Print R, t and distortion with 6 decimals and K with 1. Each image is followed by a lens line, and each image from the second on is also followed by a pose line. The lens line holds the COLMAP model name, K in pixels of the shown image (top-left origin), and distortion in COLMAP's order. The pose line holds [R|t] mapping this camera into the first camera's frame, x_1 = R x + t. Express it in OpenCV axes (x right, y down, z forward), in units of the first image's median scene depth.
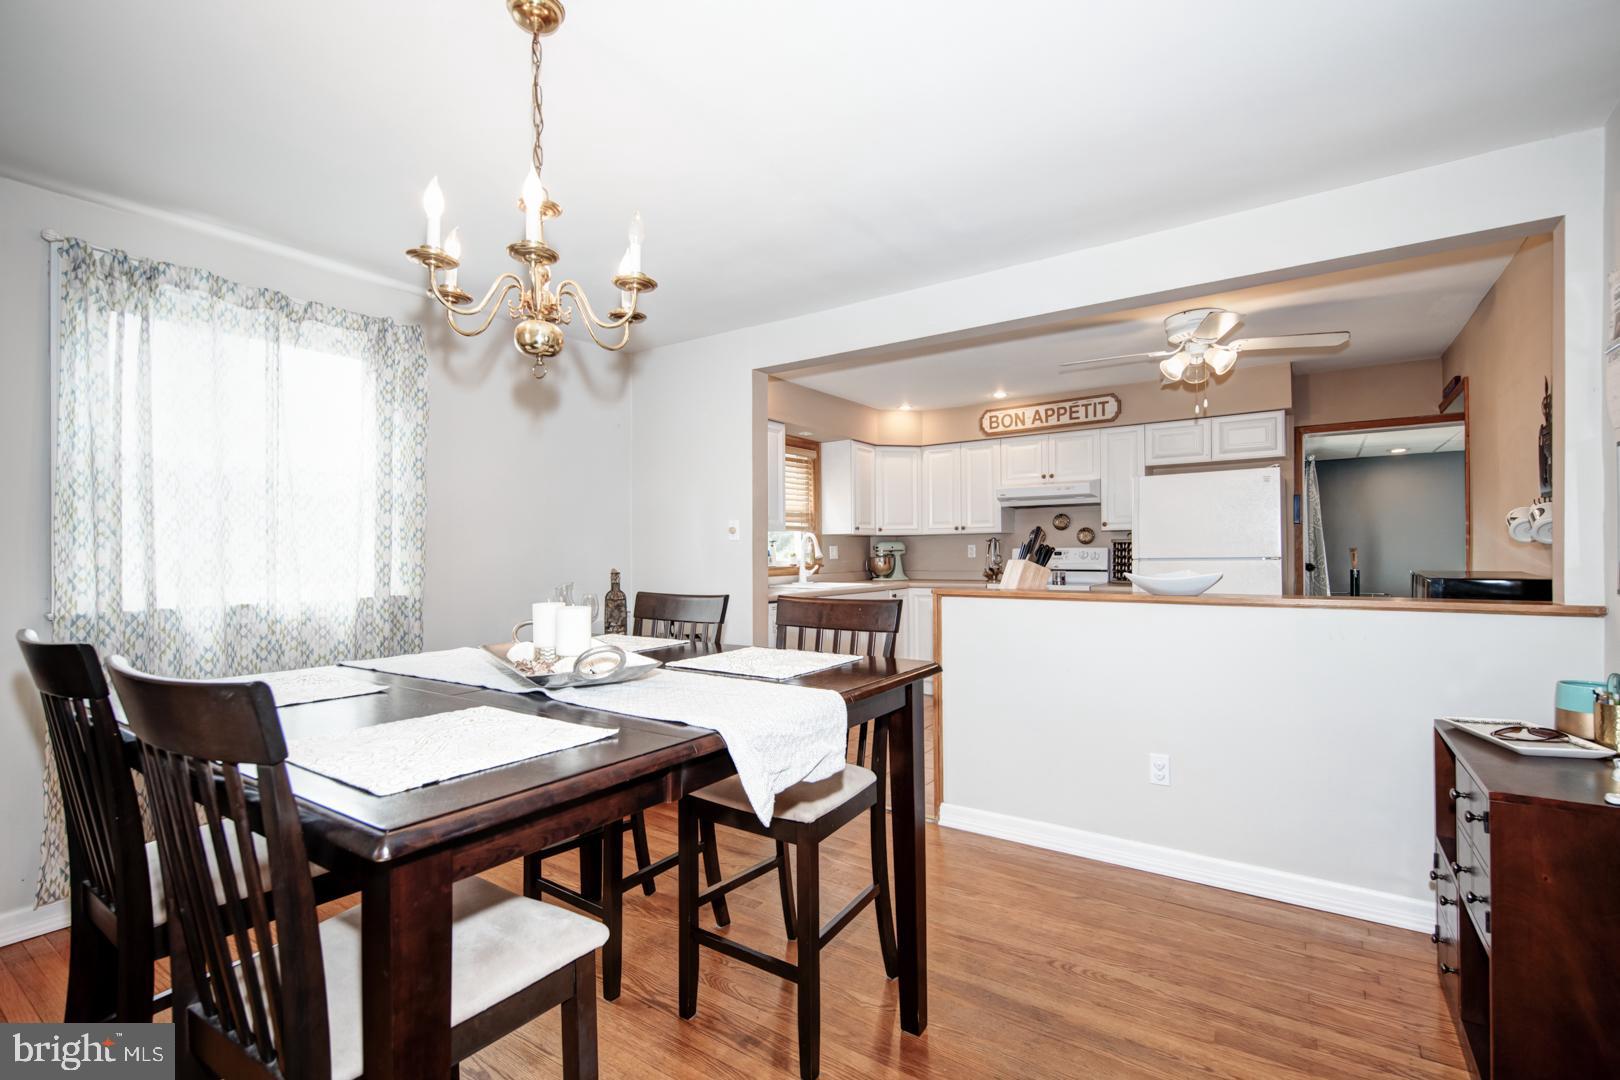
lens RADIAL K [[747.9, 0, 809.7], [0, 747.9, 550.2], [0, 0, 1]] dist [0.004009, -0.000043]
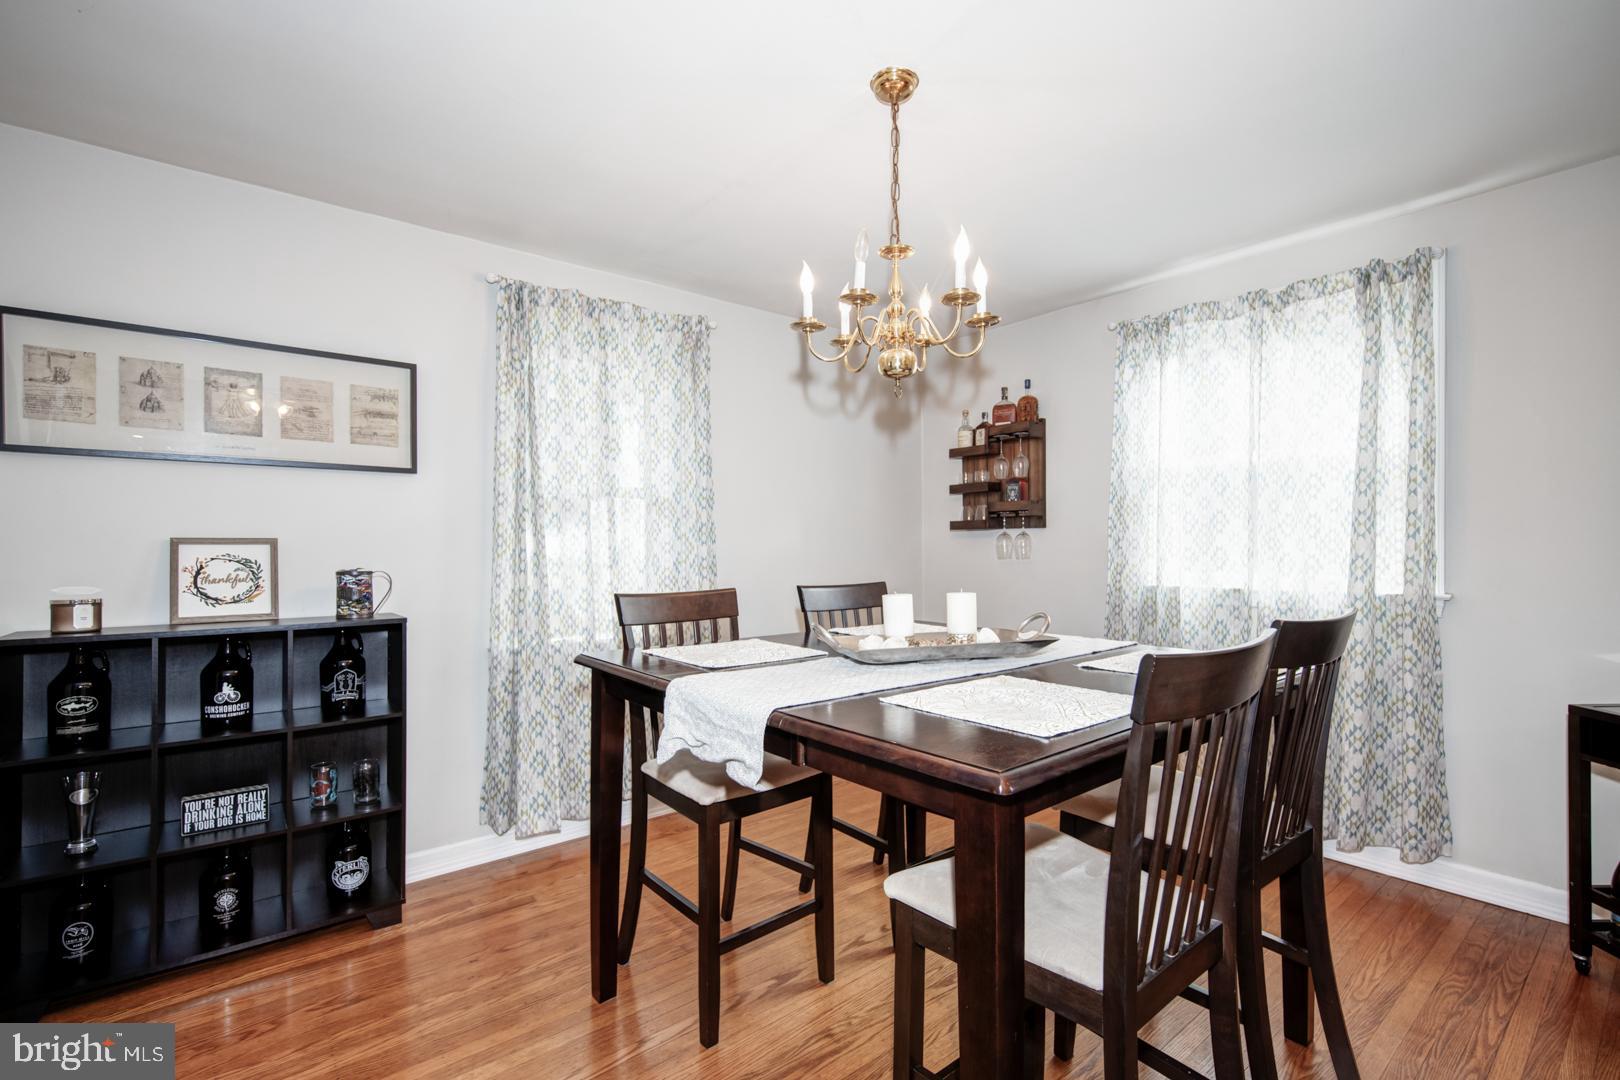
lens RADIAL K [[717.0, 0, 784.9], [0, 717.0, 552.3], [0, 0, 1]] dist [0.011736, -0.000036]
pose [[-0.278203, 0.015488, -0.960397, 0.230922], [0.004267, 0.999880, 0.014888, 0.000089], [0.960513, 0.000044, -0.278236, 0.344325]]
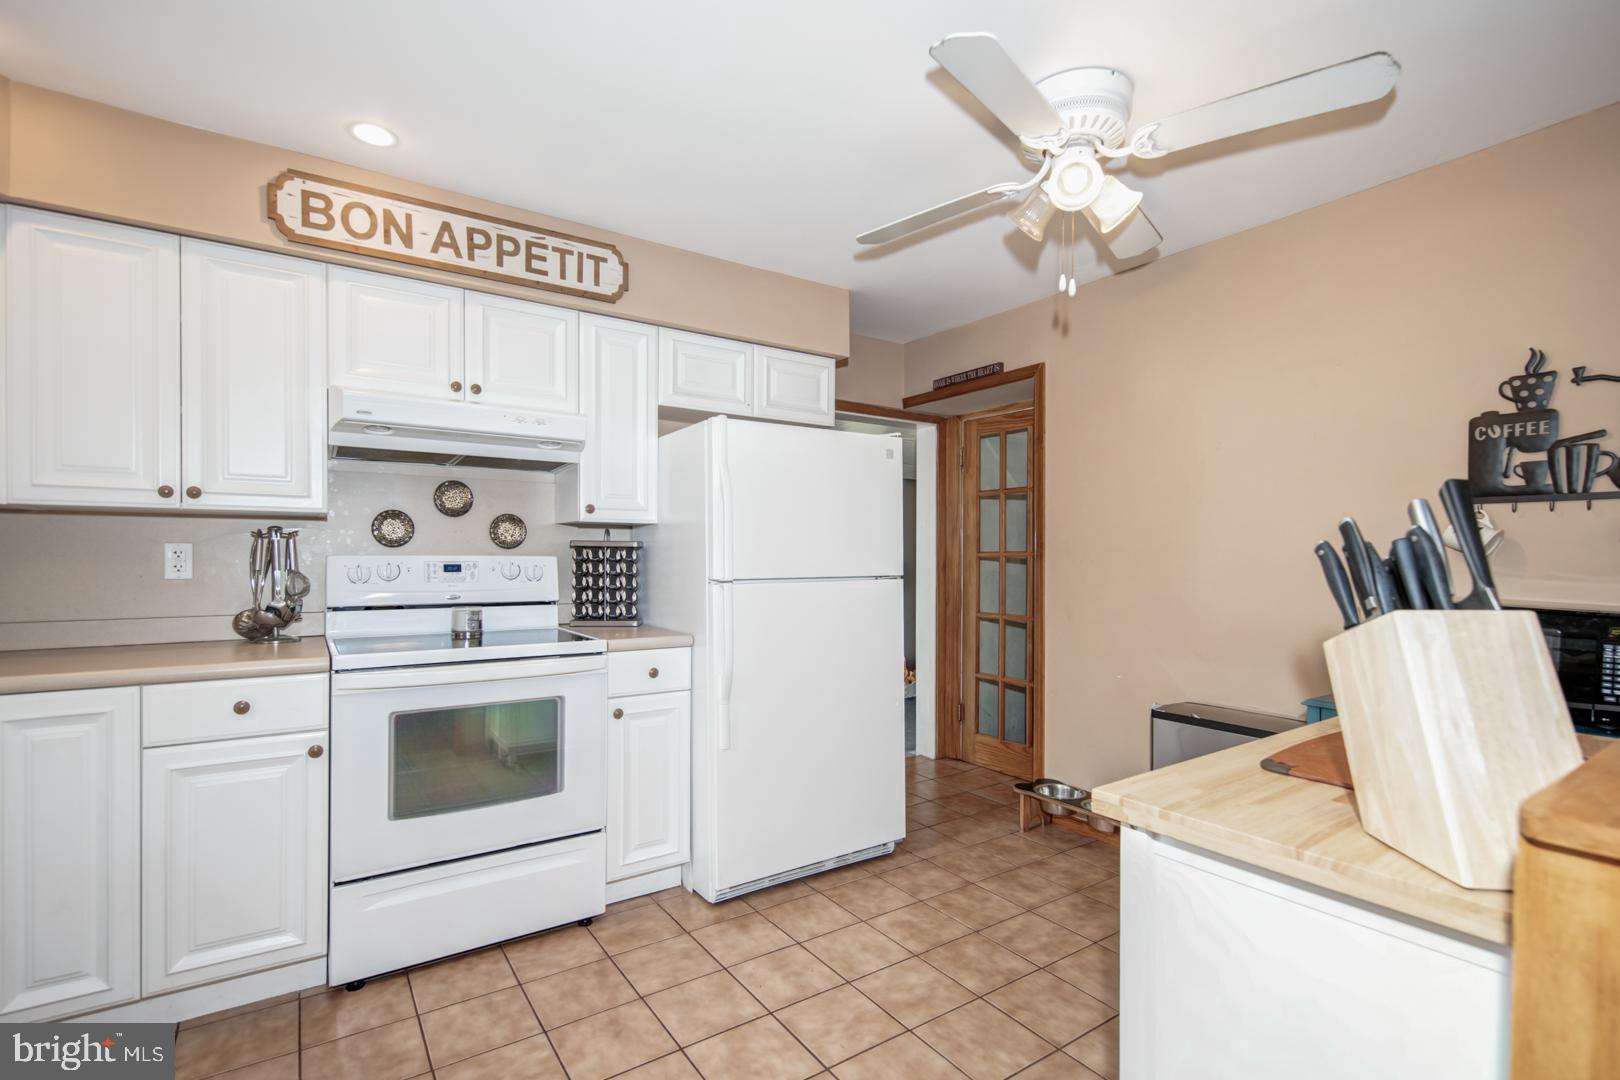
lens RADIAL K [[747.9, 0, 809.7], [0, 747.9, 550.2], [0, 0, 1]] dist [0.004009, -0.000043]
pose [[0.355397, 0.015245, 0.934591, -0.009295], [-0.010484, 0.999869, -0.012323, -0.003016], [-0.934656, -0.005419, 0.355511, 0.674775]]
